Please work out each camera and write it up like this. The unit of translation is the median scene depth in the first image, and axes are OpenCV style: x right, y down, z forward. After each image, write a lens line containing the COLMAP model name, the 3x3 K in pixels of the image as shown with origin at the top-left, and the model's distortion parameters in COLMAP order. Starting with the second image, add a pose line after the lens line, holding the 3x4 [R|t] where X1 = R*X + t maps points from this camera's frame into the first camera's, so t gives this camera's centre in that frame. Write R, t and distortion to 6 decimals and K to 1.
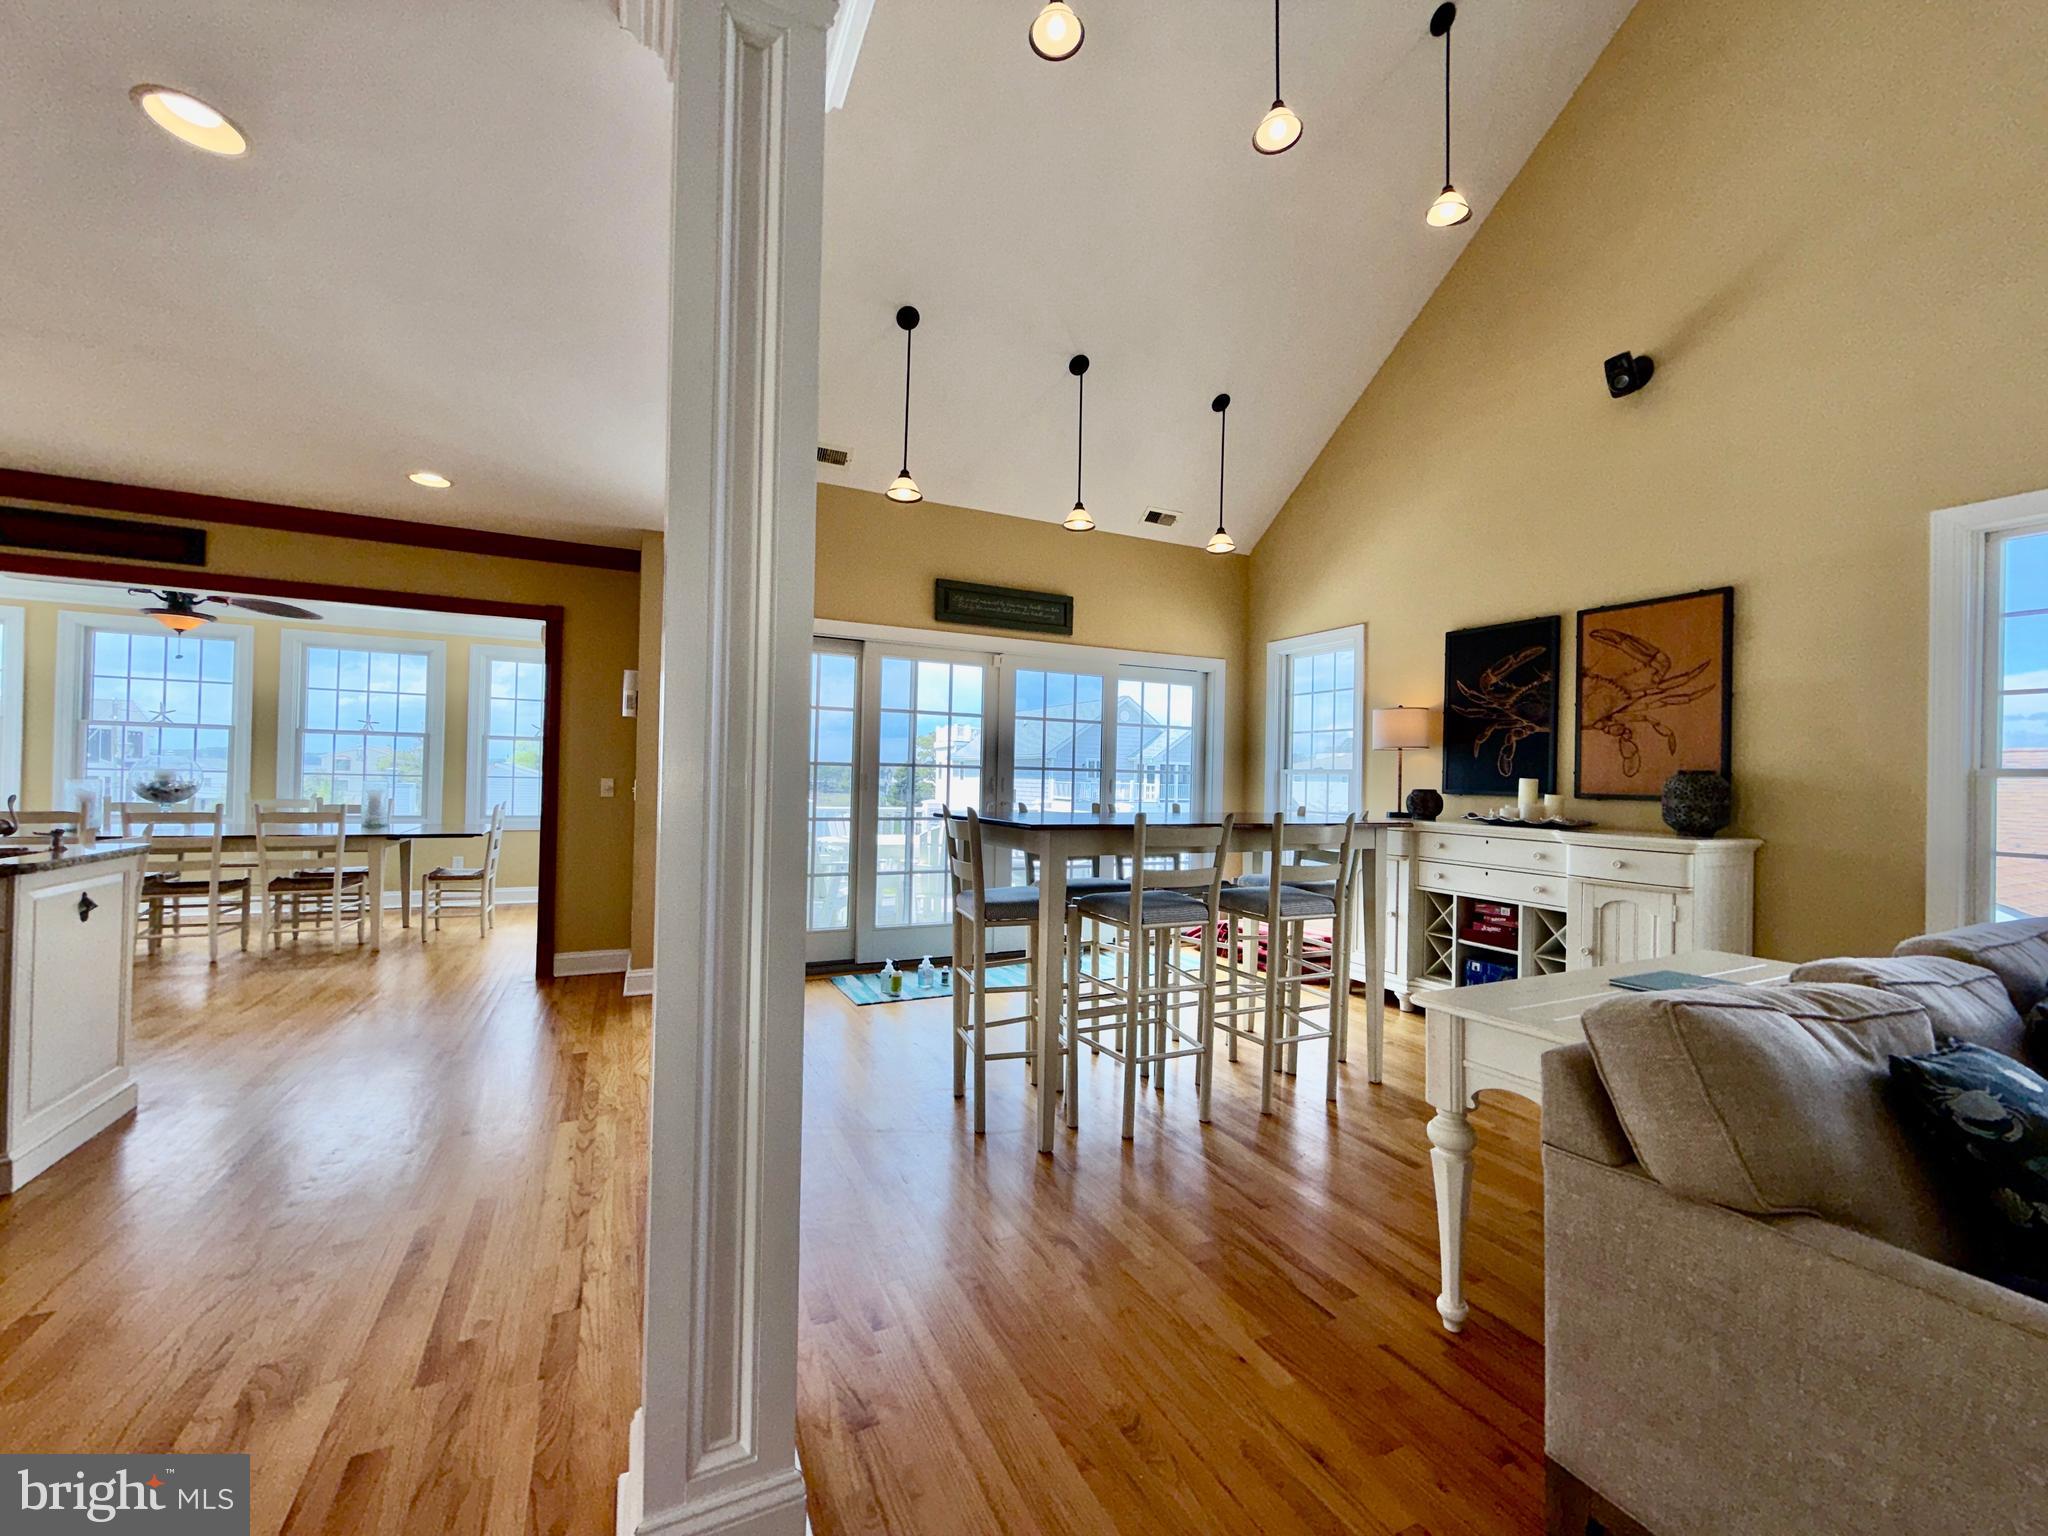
lens RADIAL K [[812.9, 0, 1020.4], [0, 812.9, 774.3], [0, 0, 1]] dist [-0.000344, 0.000309]
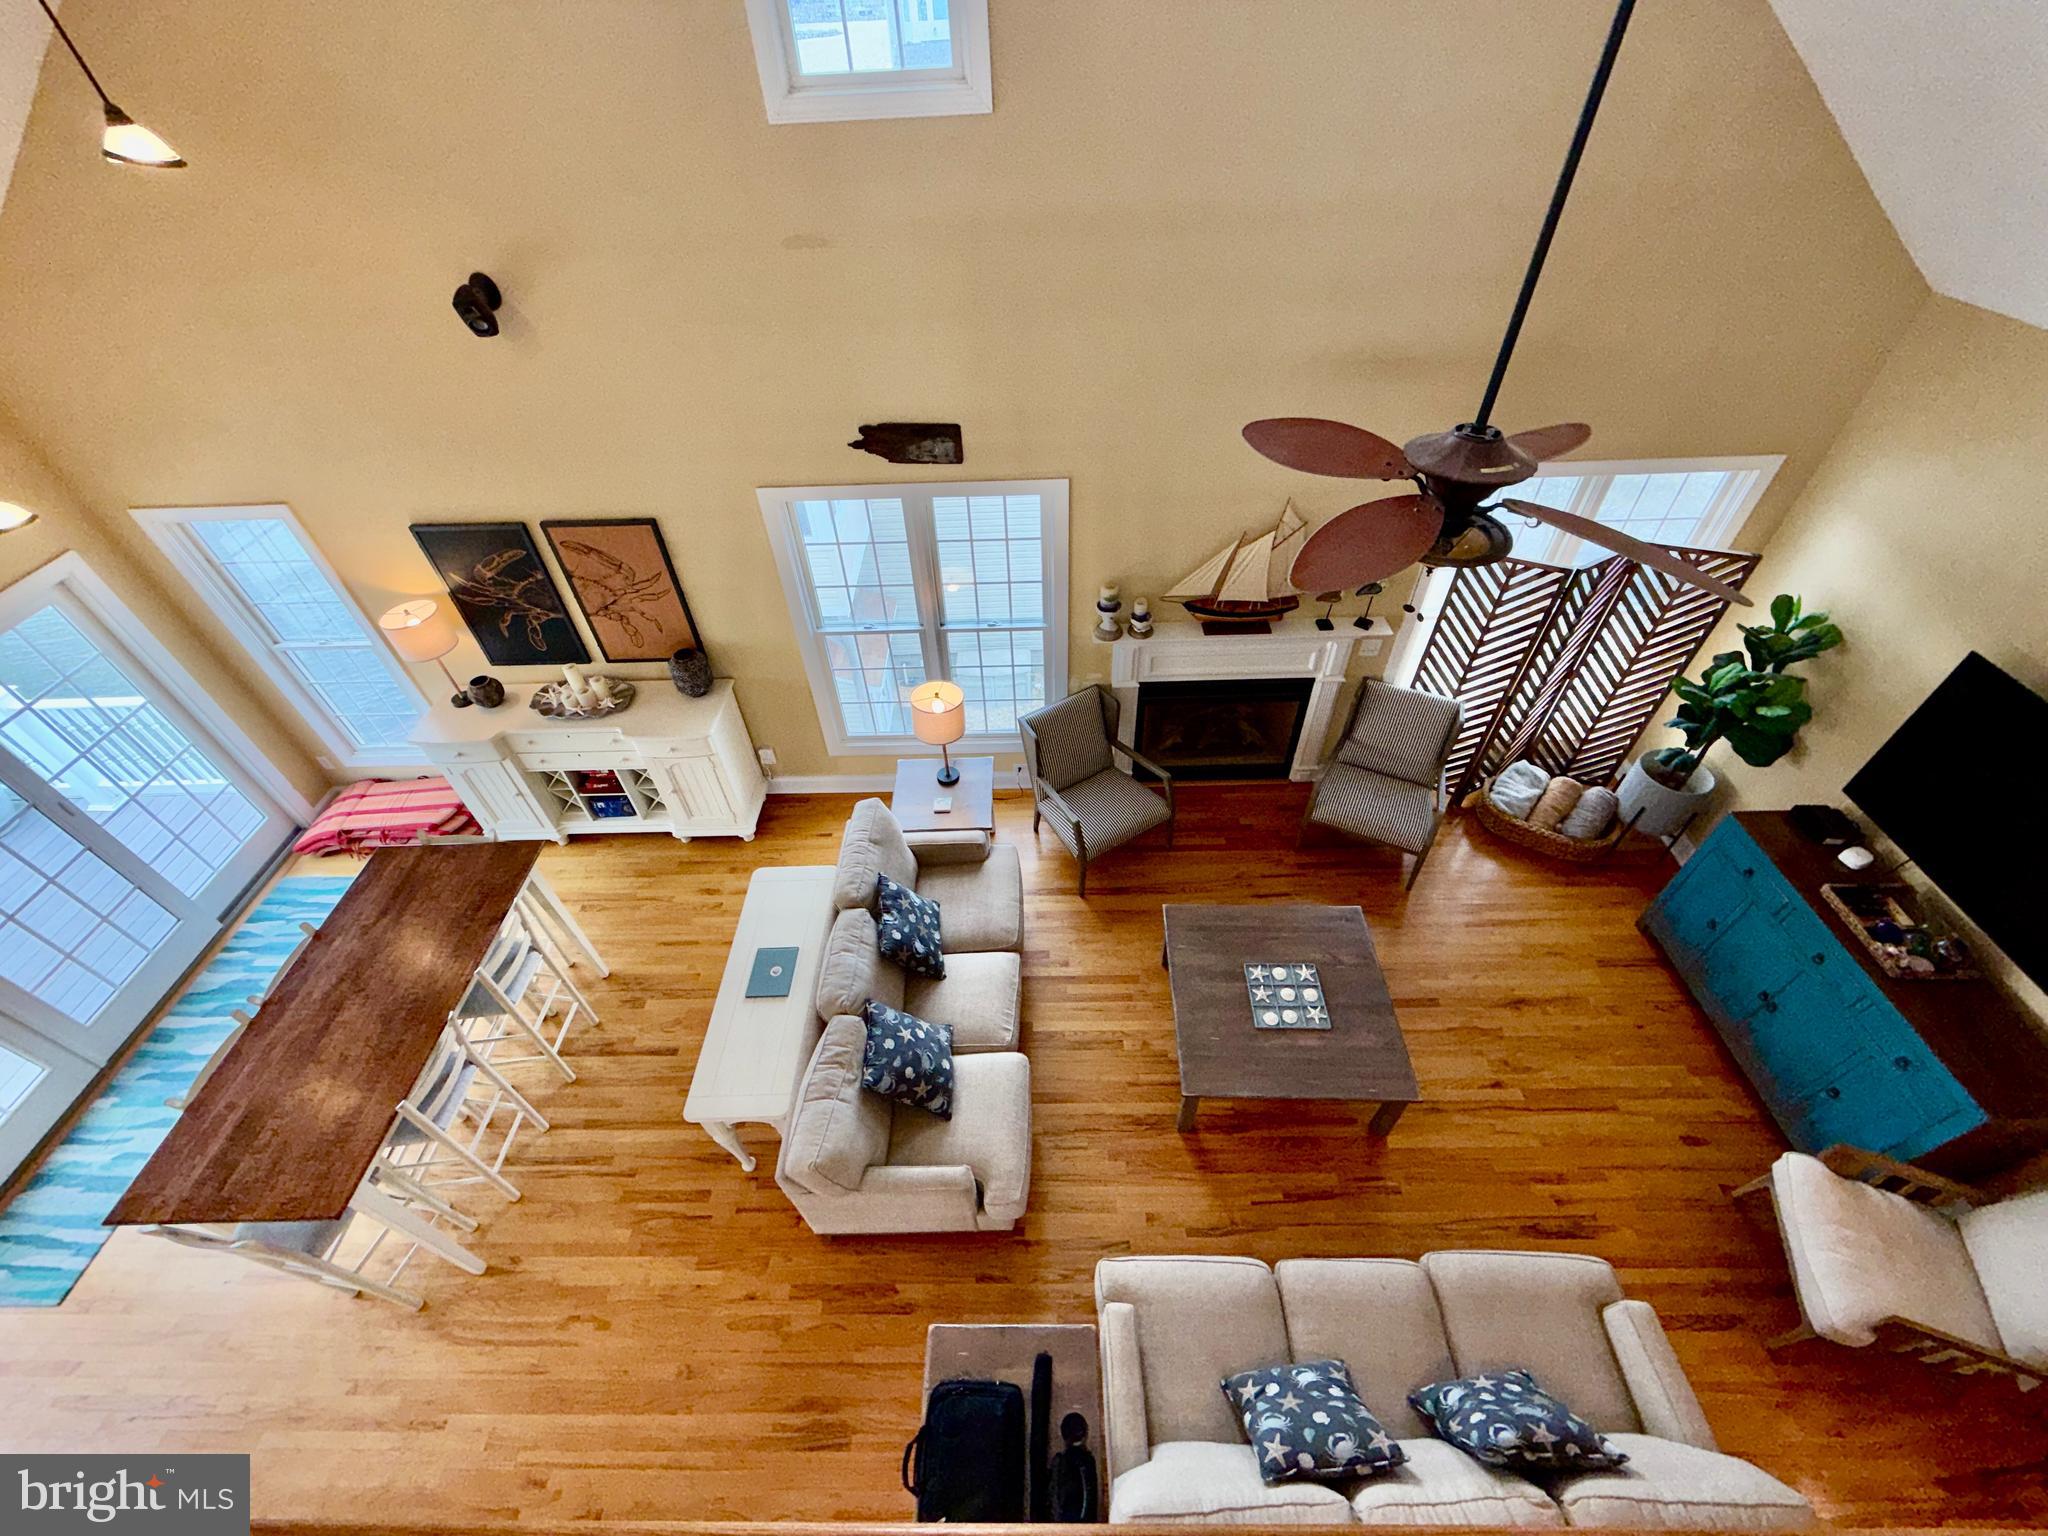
lens RADIAL K [[812.9, 0, 1020.4], [0, 812.9, 774.3], [0, 0, 1]] dist [-0.000344, 0.000309]
pose [[0.444411, -0.650576, 0.615832, 0.088570], [0.042570, 0.702009, 0.710894, -0.714390], [-0.894811, -0.289713, 0.339676, -0.035603]]
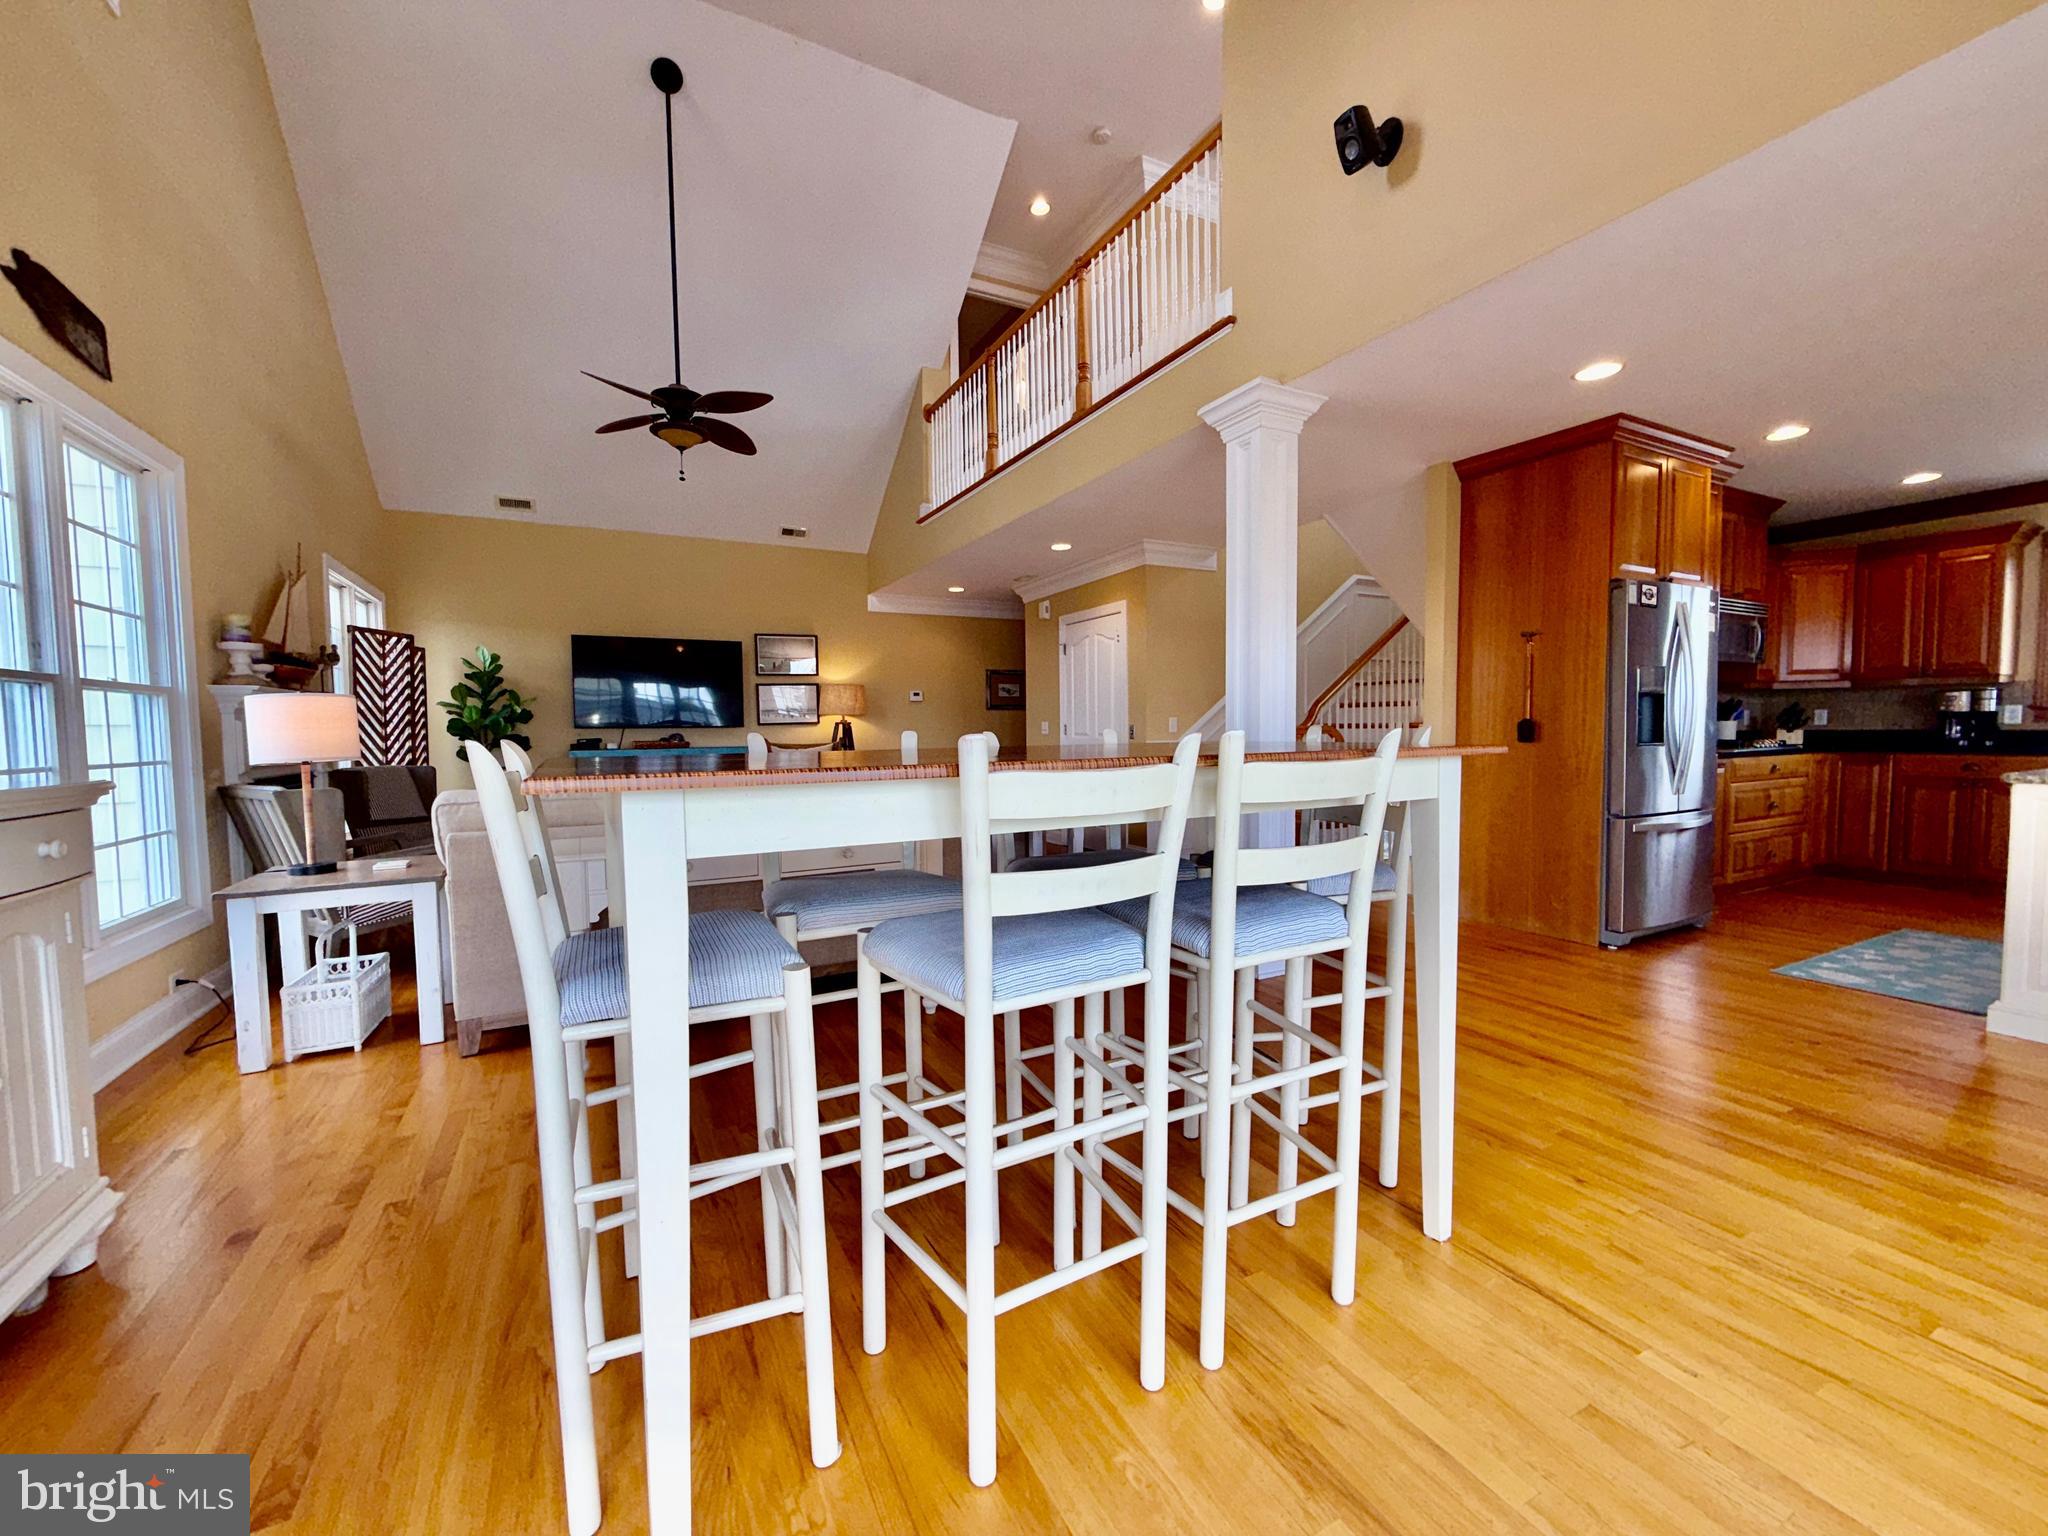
lens RADIAL K [[812.9, 0, 1020.4], [0, 812.9, 774.3], [0, 0, 1]] dist [-0.000344, 0.000309]
pose [[-0.999611, -0.008182, -0.026679, 0.176263], [-0.009523, 0.998677, 0.050542, 0.035420], [0.026230, 0.050776, -0.998366, 1.234847]]
